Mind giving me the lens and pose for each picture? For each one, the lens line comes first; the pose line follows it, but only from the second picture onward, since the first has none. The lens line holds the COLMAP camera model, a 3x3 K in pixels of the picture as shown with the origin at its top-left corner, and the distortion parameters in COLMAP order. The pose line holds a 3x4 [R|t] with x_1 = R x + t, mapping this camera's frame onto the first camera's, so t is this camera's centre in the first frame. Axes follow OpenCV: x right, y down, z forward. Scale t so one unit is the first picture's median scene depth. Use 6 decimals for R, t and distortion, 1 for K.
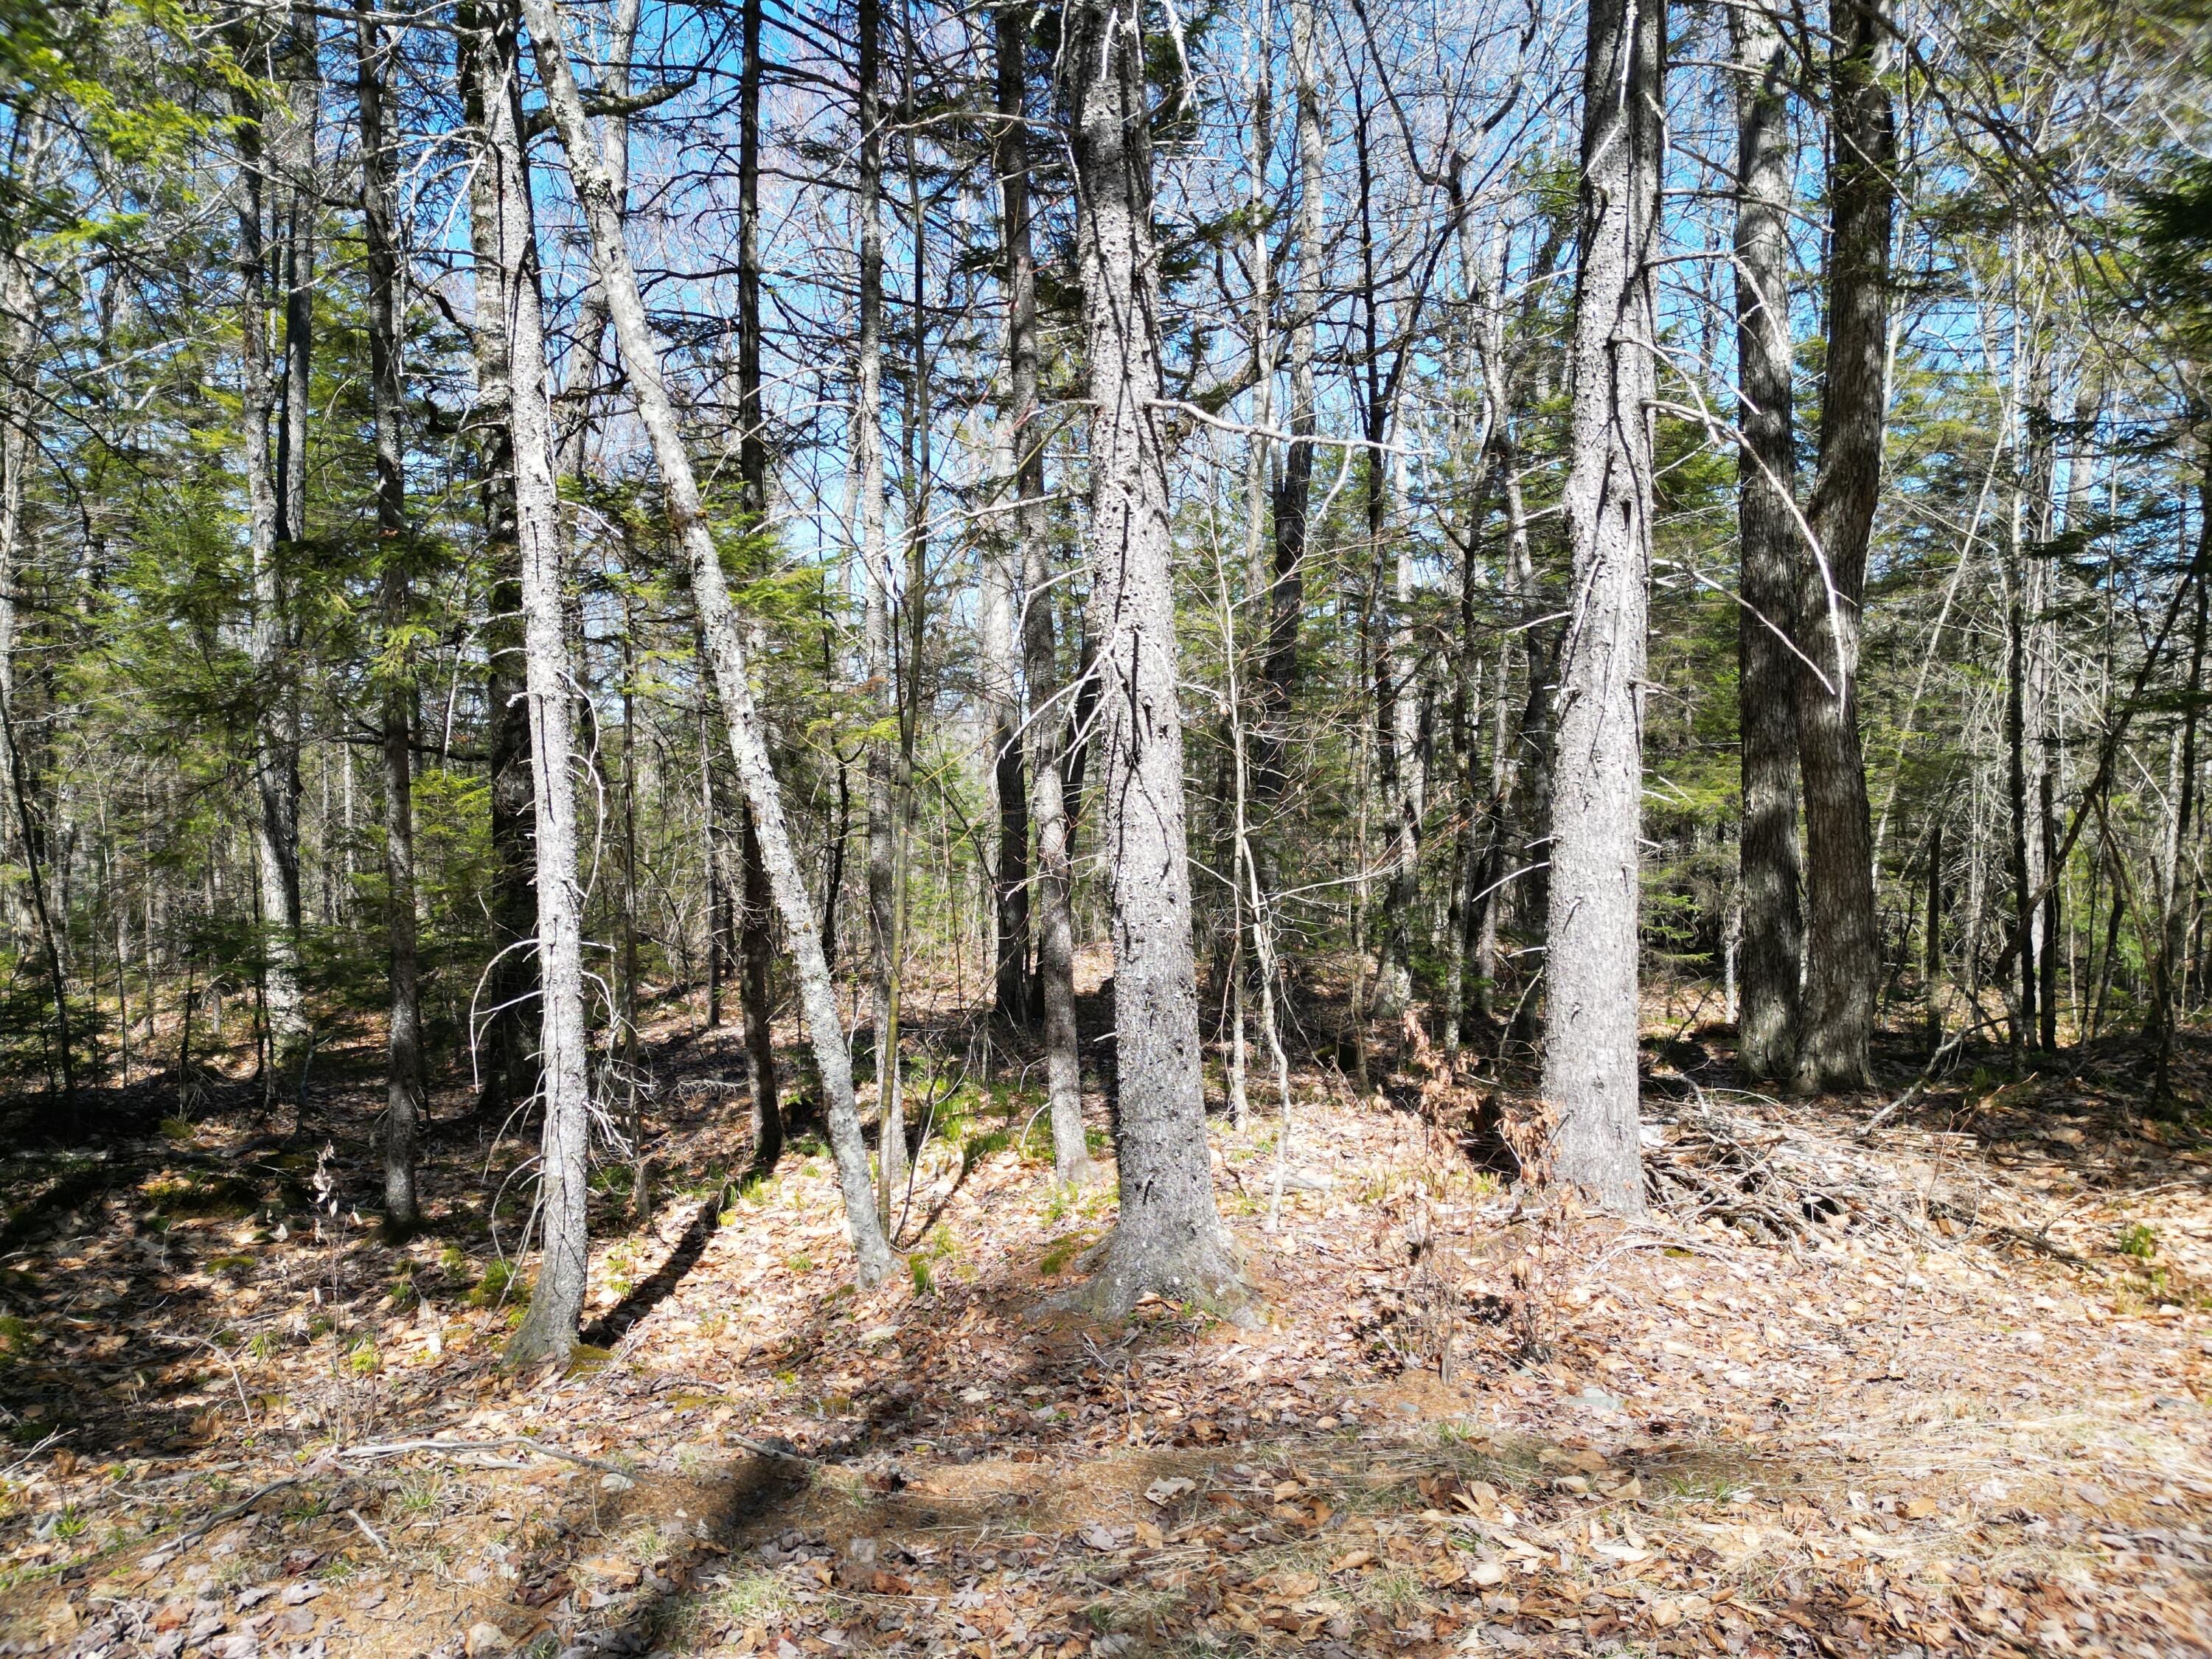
lens RADIAL K [[1535.3, 0, 1106.9], [0, 1535.3, 840.4], [0, 0, 1]] dist [0.005823, 0.041216]
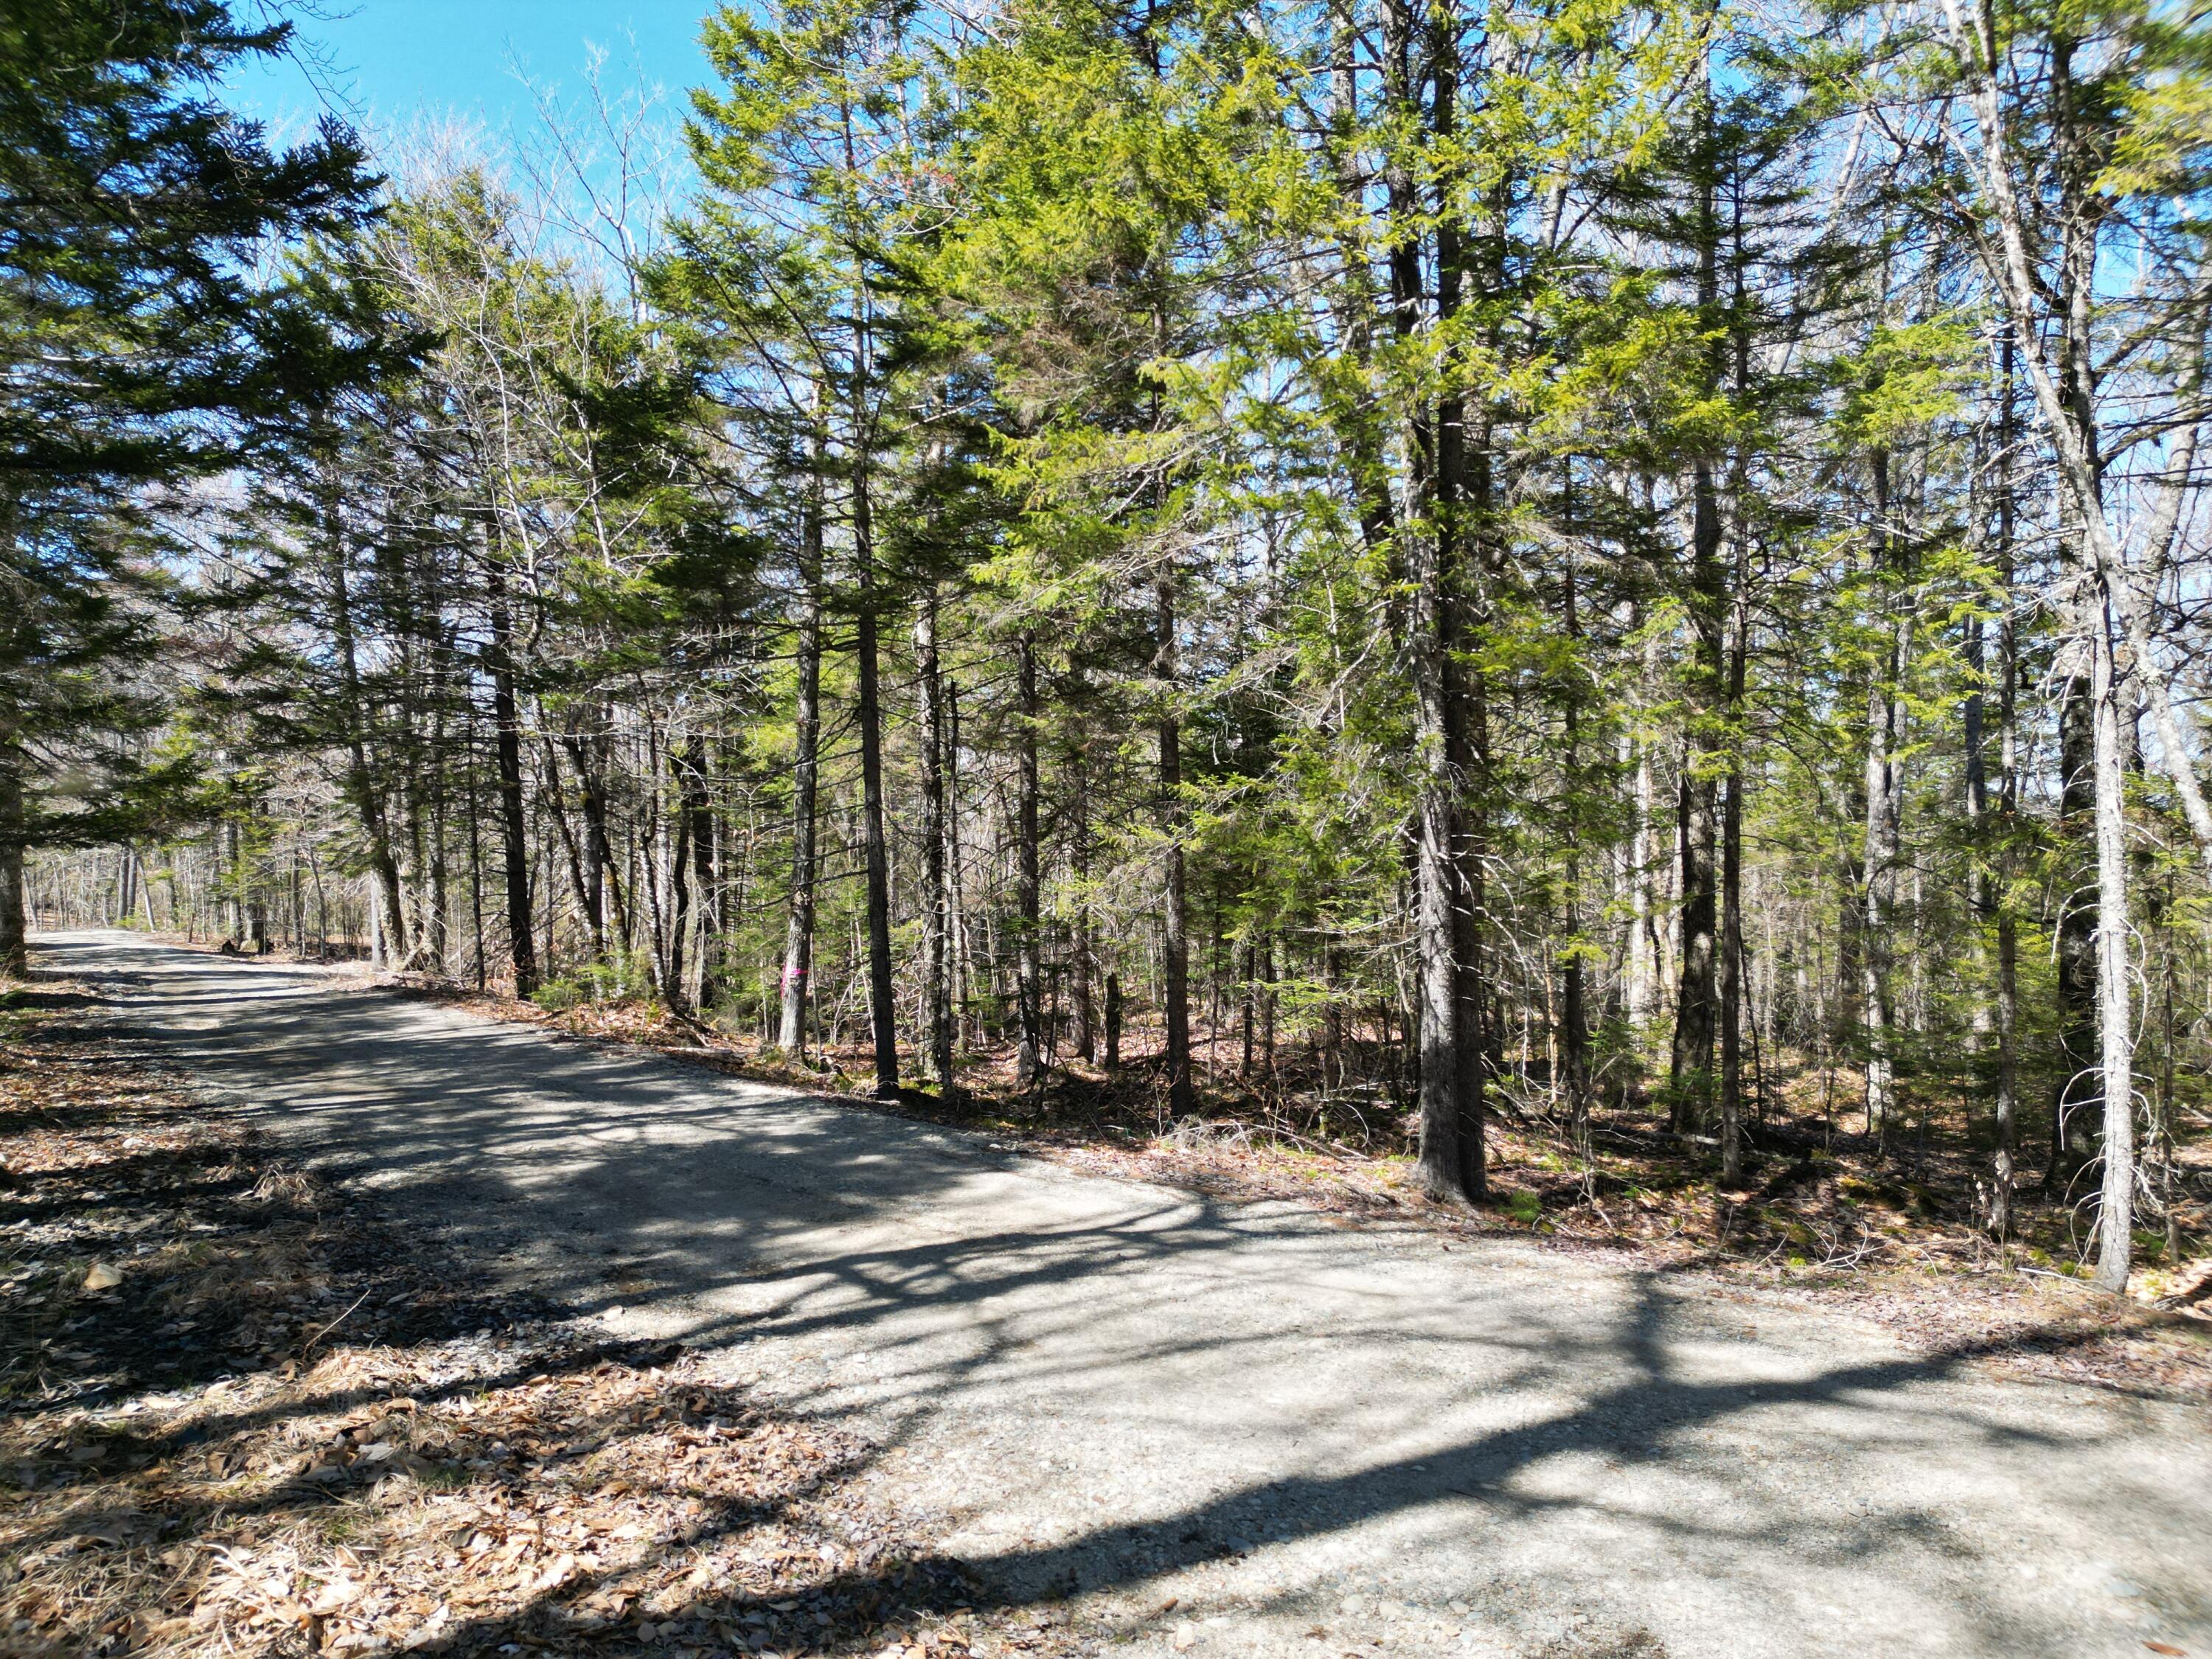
lens RADIAL K [[1558.2, 0, 1094.4], [0, 1558.2, 818.7], [0, 0, 1]] dist [0.109717, -0.105759]
pose [[0.615491, 0.004149, -0.788133, 0.350779], [-0.056252, 0.997667, -0.038679, -0.081997], [0.786134, 0.068141, 0.614288, -1.018753]]
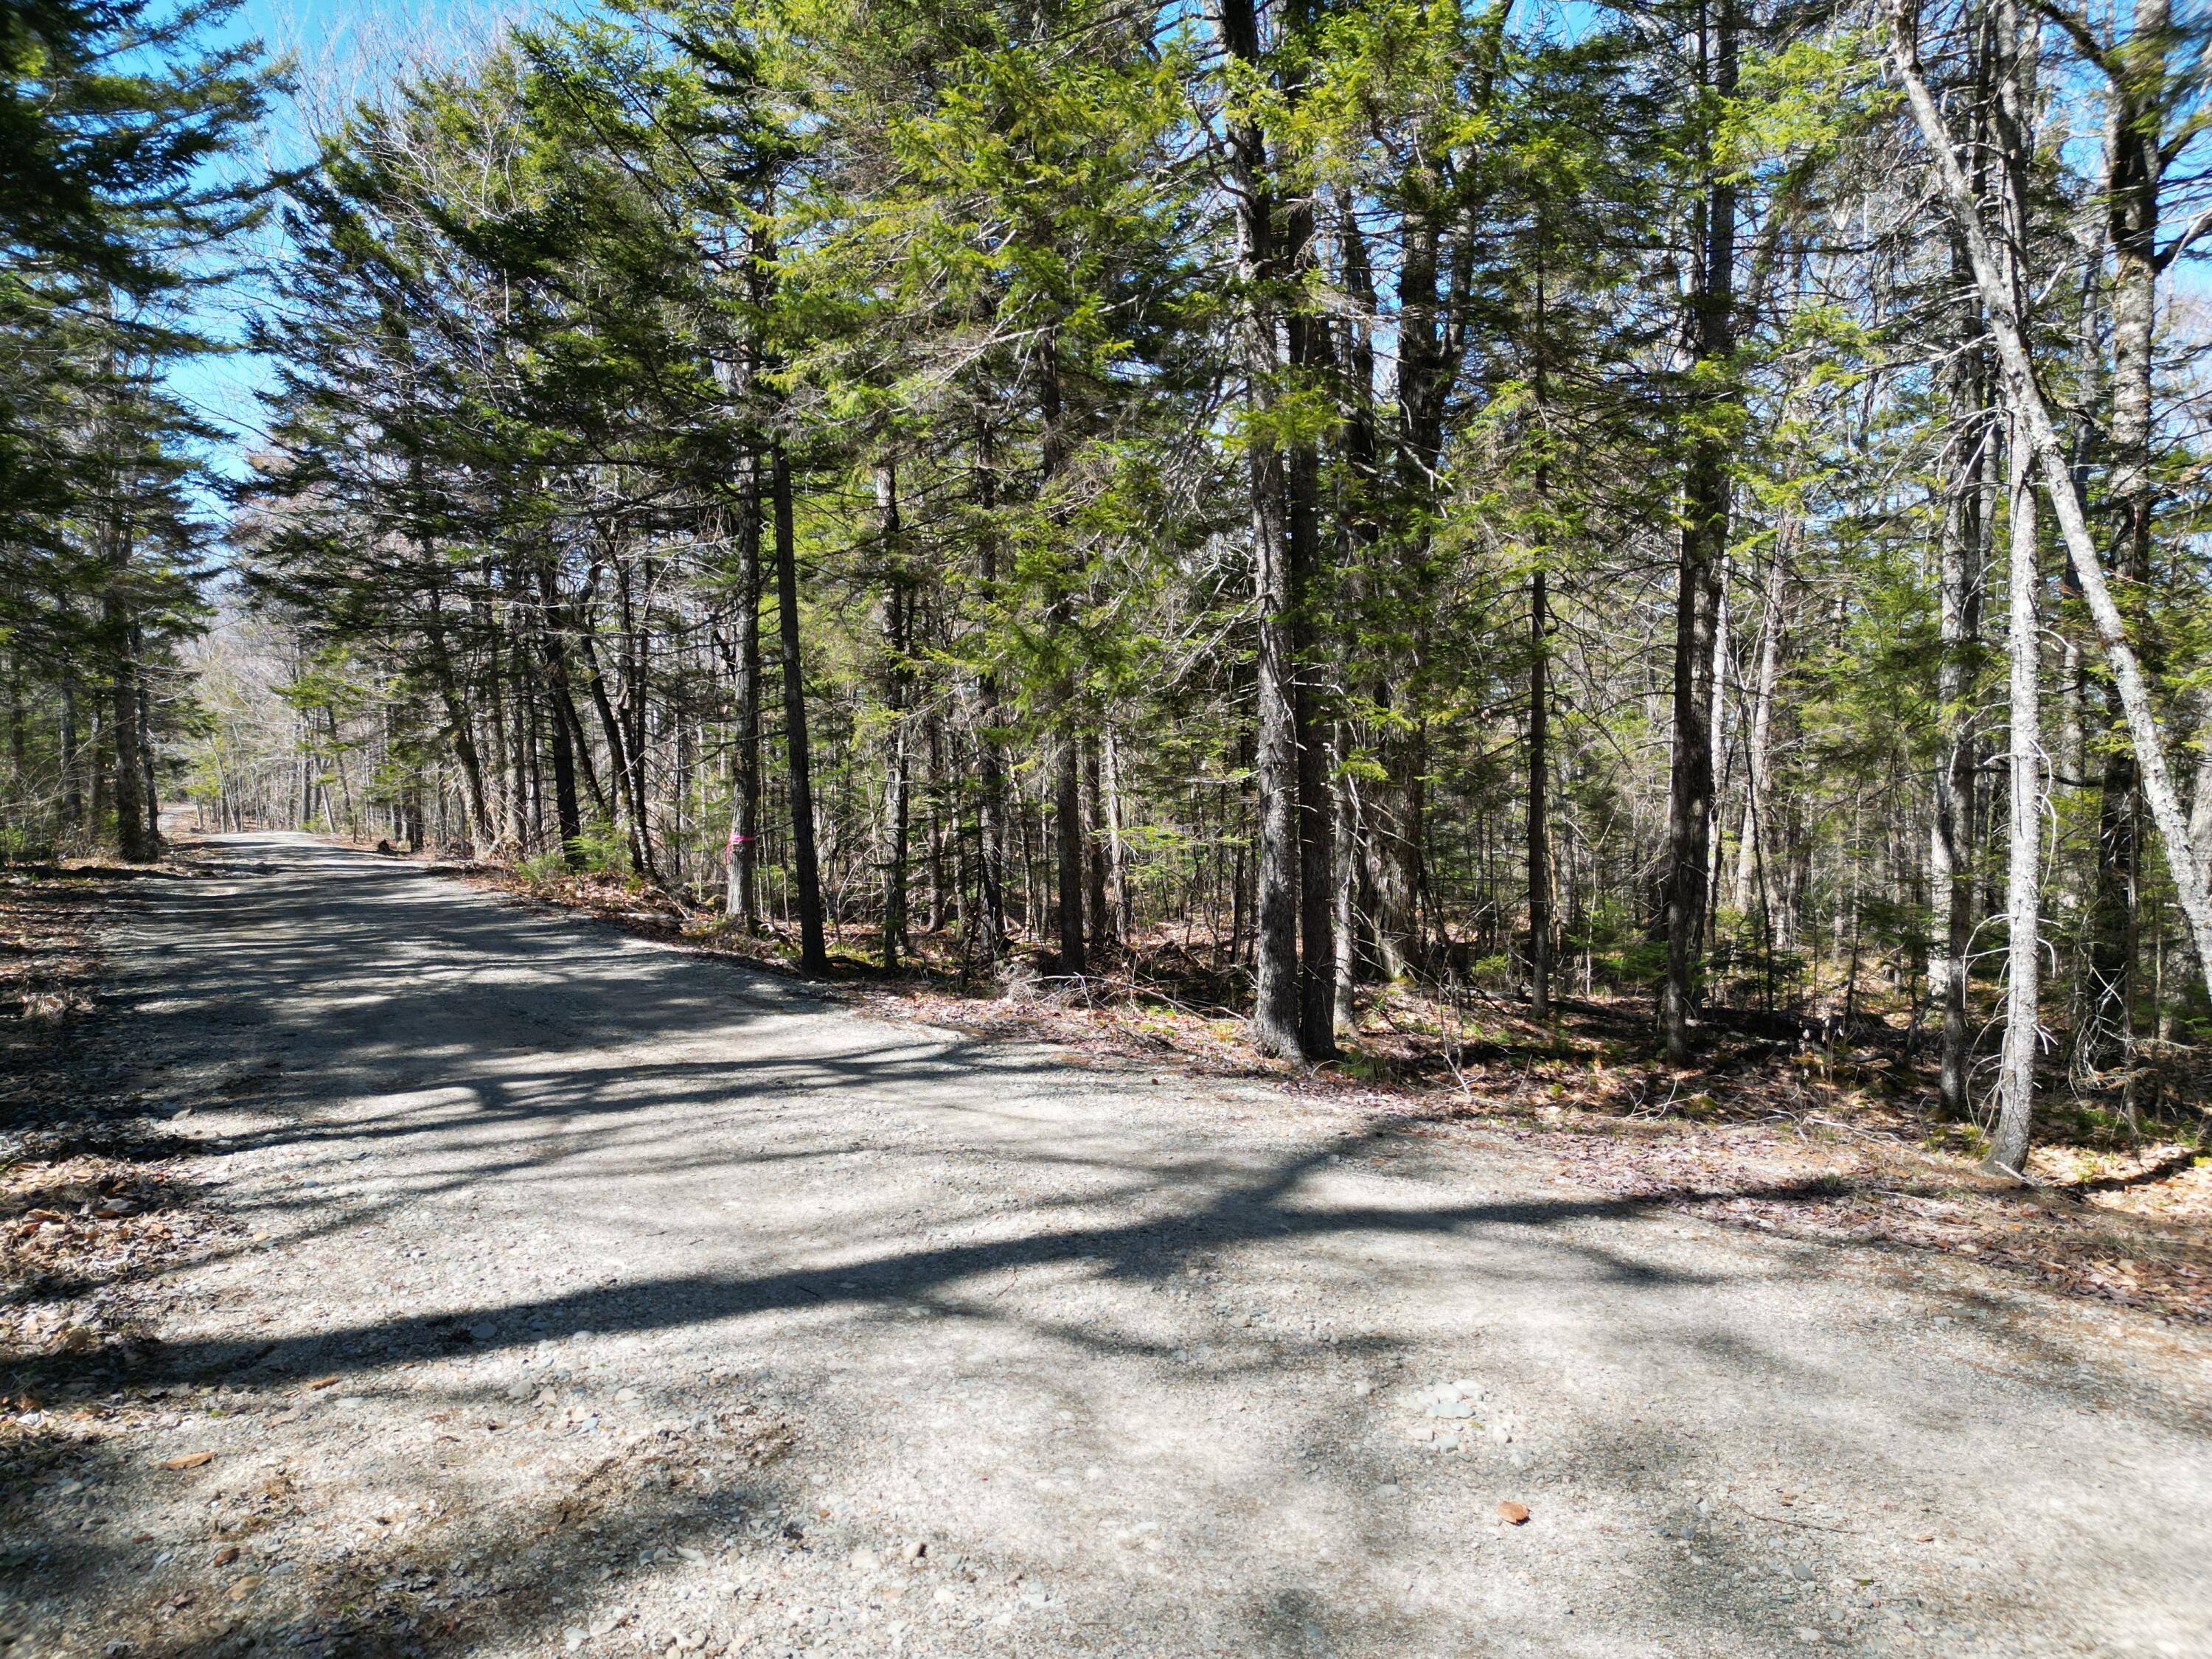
lens RADIAL K [[1554.4, 0, 1111.5], [0, 1554.4, 799.7], [0, 0, 1]] dist [0.065707, 0.001924]
pose [[0.521154, 0.032782, -0.852833, 0.493261], [-0.060700, 0.998155, 0.001275, 0.003139], [0.851301, 0.051103, 0.522183, -0.572177]]
